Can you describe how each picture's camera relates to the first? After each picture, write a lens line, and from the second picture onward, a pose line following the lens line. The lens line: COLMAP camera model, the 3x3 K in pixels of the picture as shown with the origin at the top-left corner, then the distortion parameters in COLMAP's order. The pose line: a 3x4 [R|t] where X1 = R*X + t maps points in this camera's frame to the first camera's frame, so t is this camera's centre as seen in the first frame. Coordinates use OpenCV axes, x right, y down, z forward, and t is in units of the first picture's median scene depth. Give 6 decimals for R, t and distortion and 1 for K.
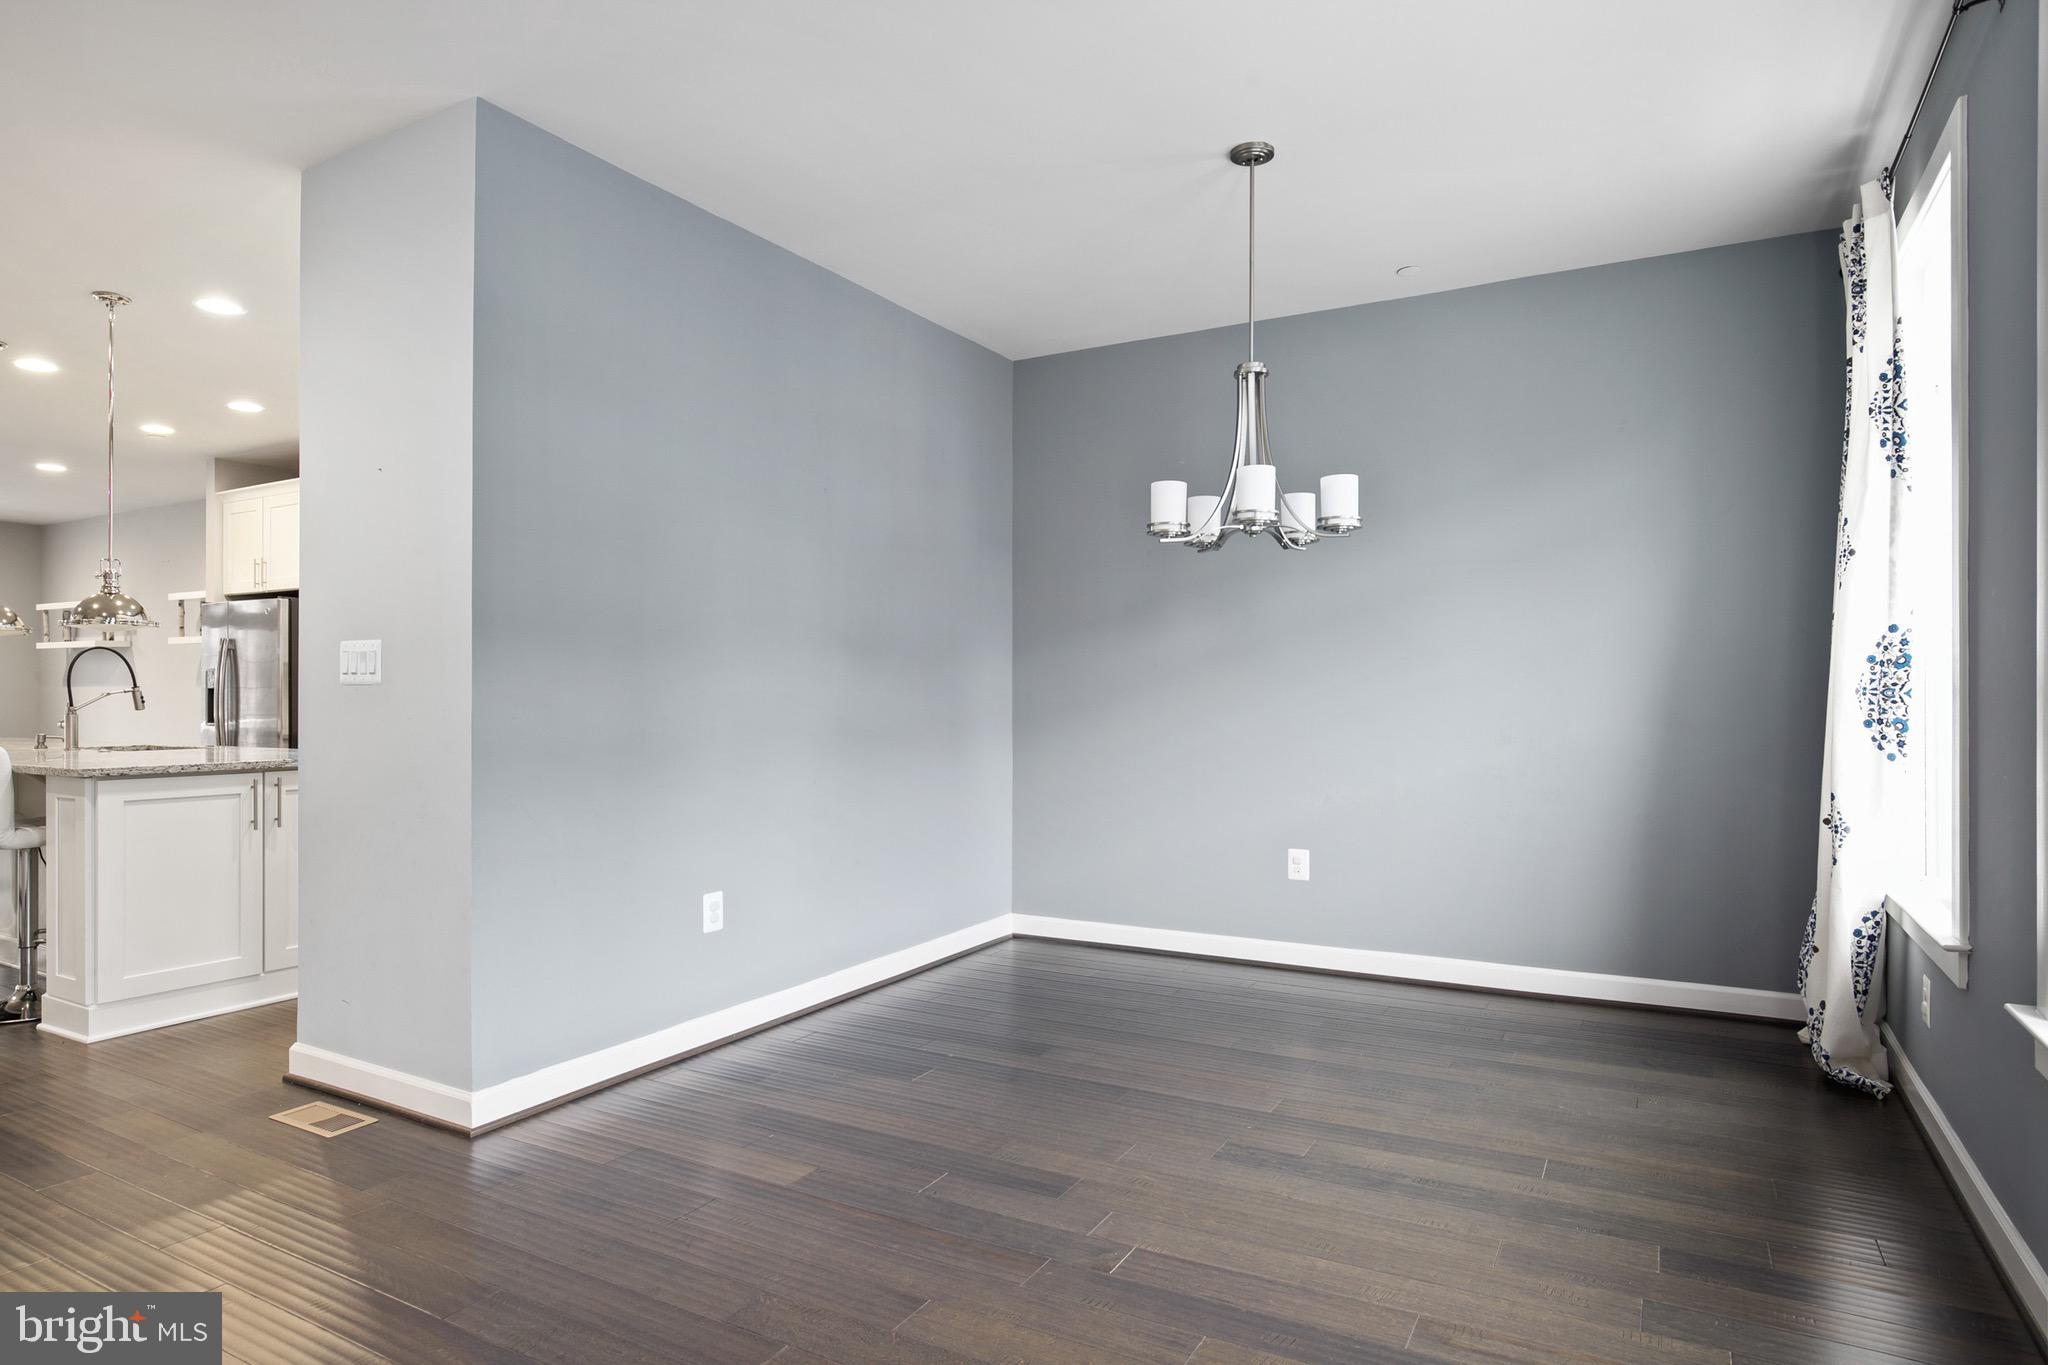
lens RADIAL K [[1118.5, 0, 961.6], [0, 1118.5, 687.3], [0, 0, 1]] dist [-0.031178, 0.000018]
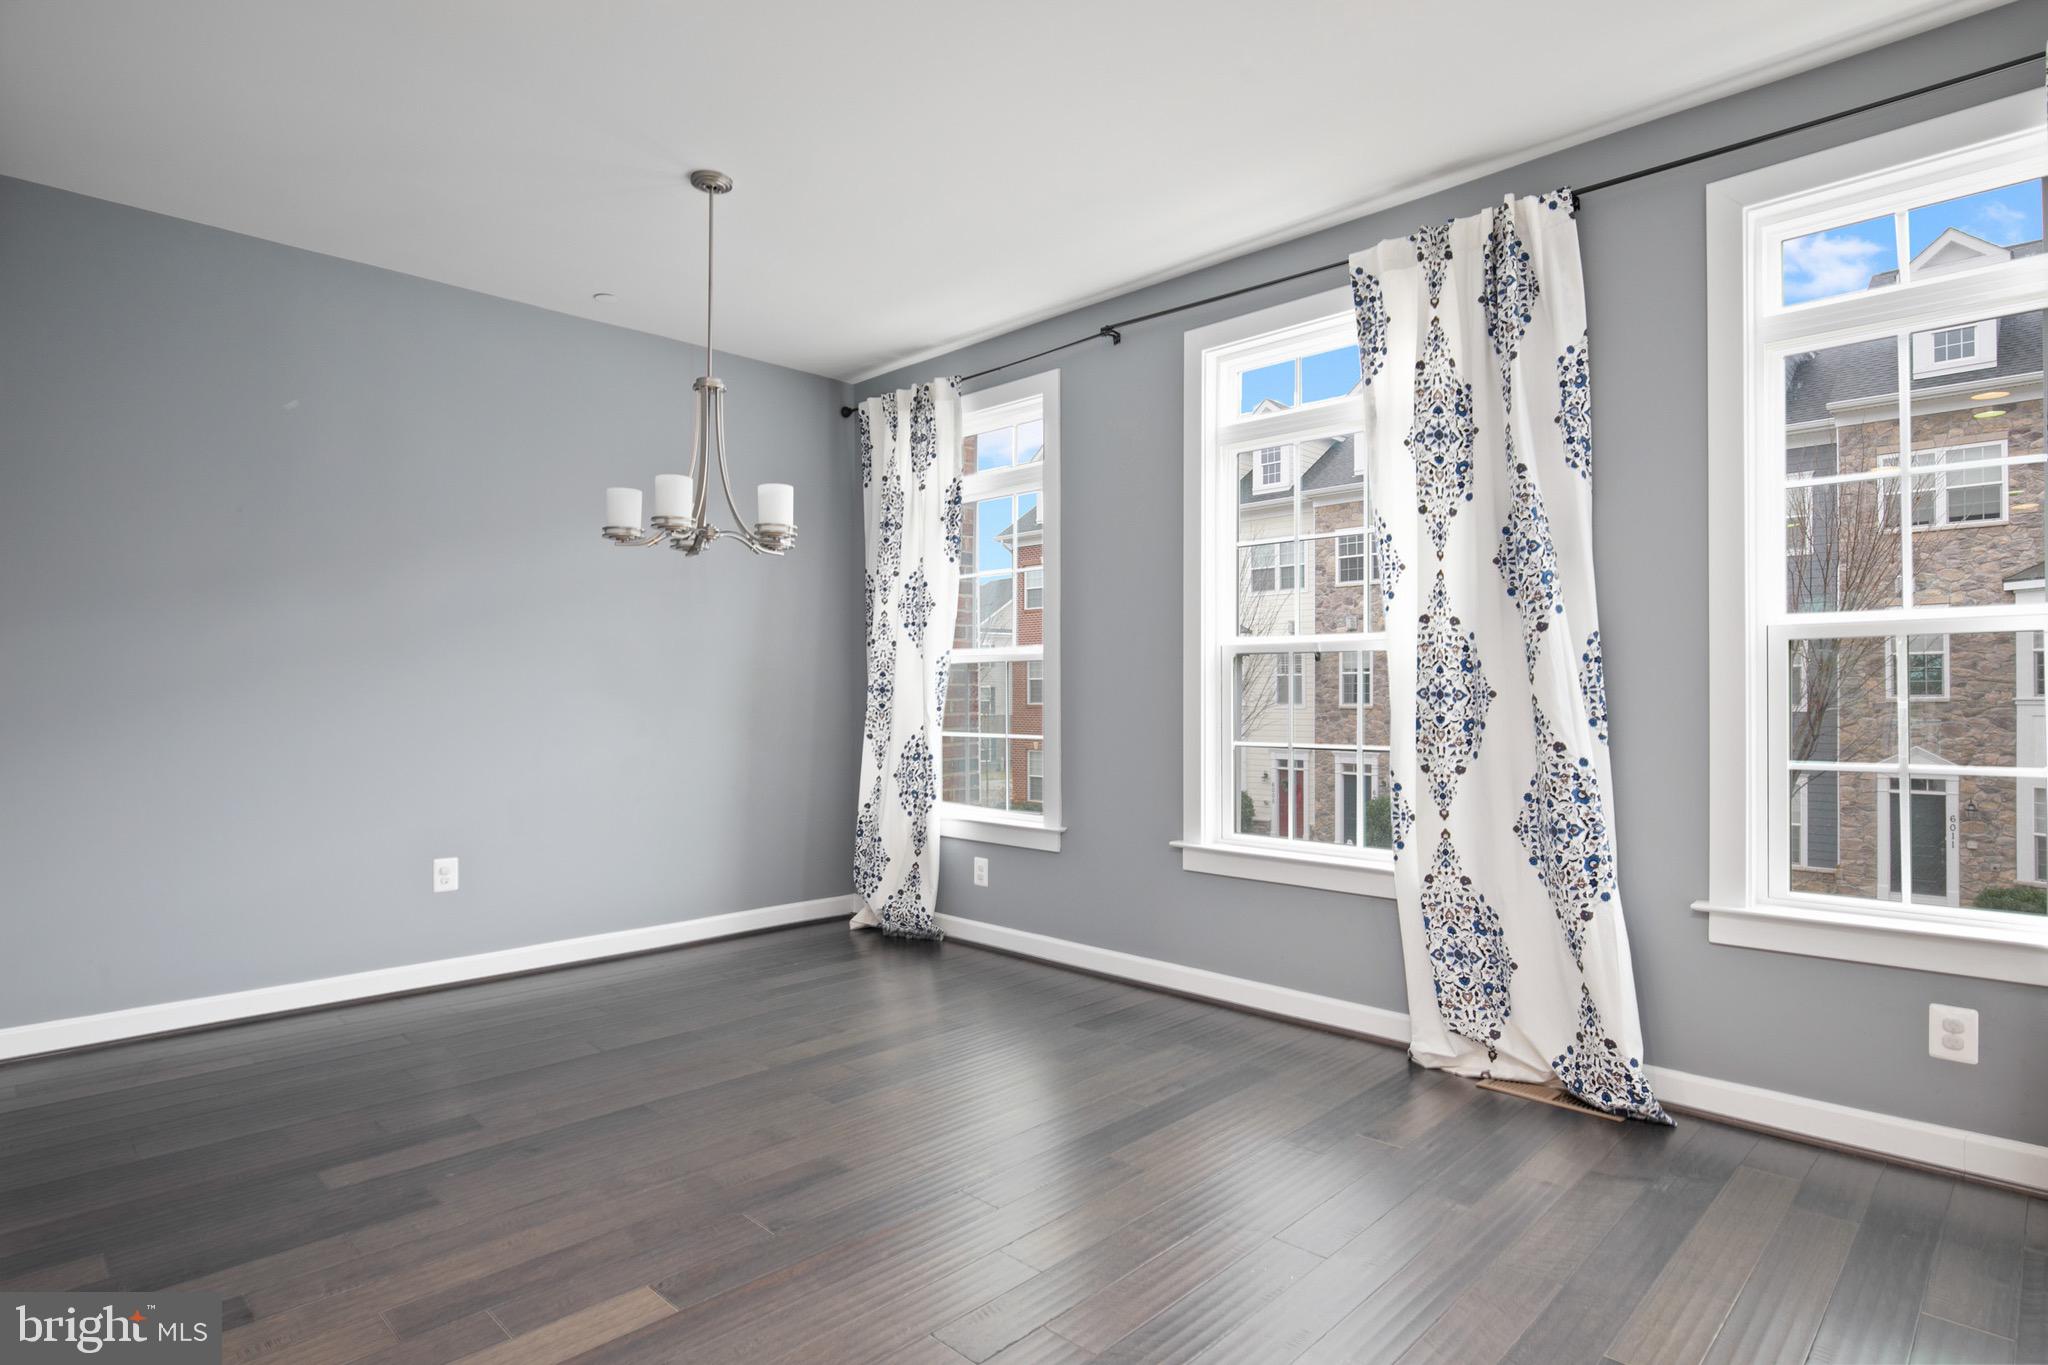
lens RADIAL K [[1118.5, 0, 961.6], [0, 1118.5, 687.3], [0, 0, 1]] dist [-0.031178, 0.000018]
pose [[0.246363, 0.009308, 0.969133, -0.652535], [-0.006643, 0.999947, -0.007915, 0.008730], [-0.969155, -0.004488, 0.246412, 0.466359]]
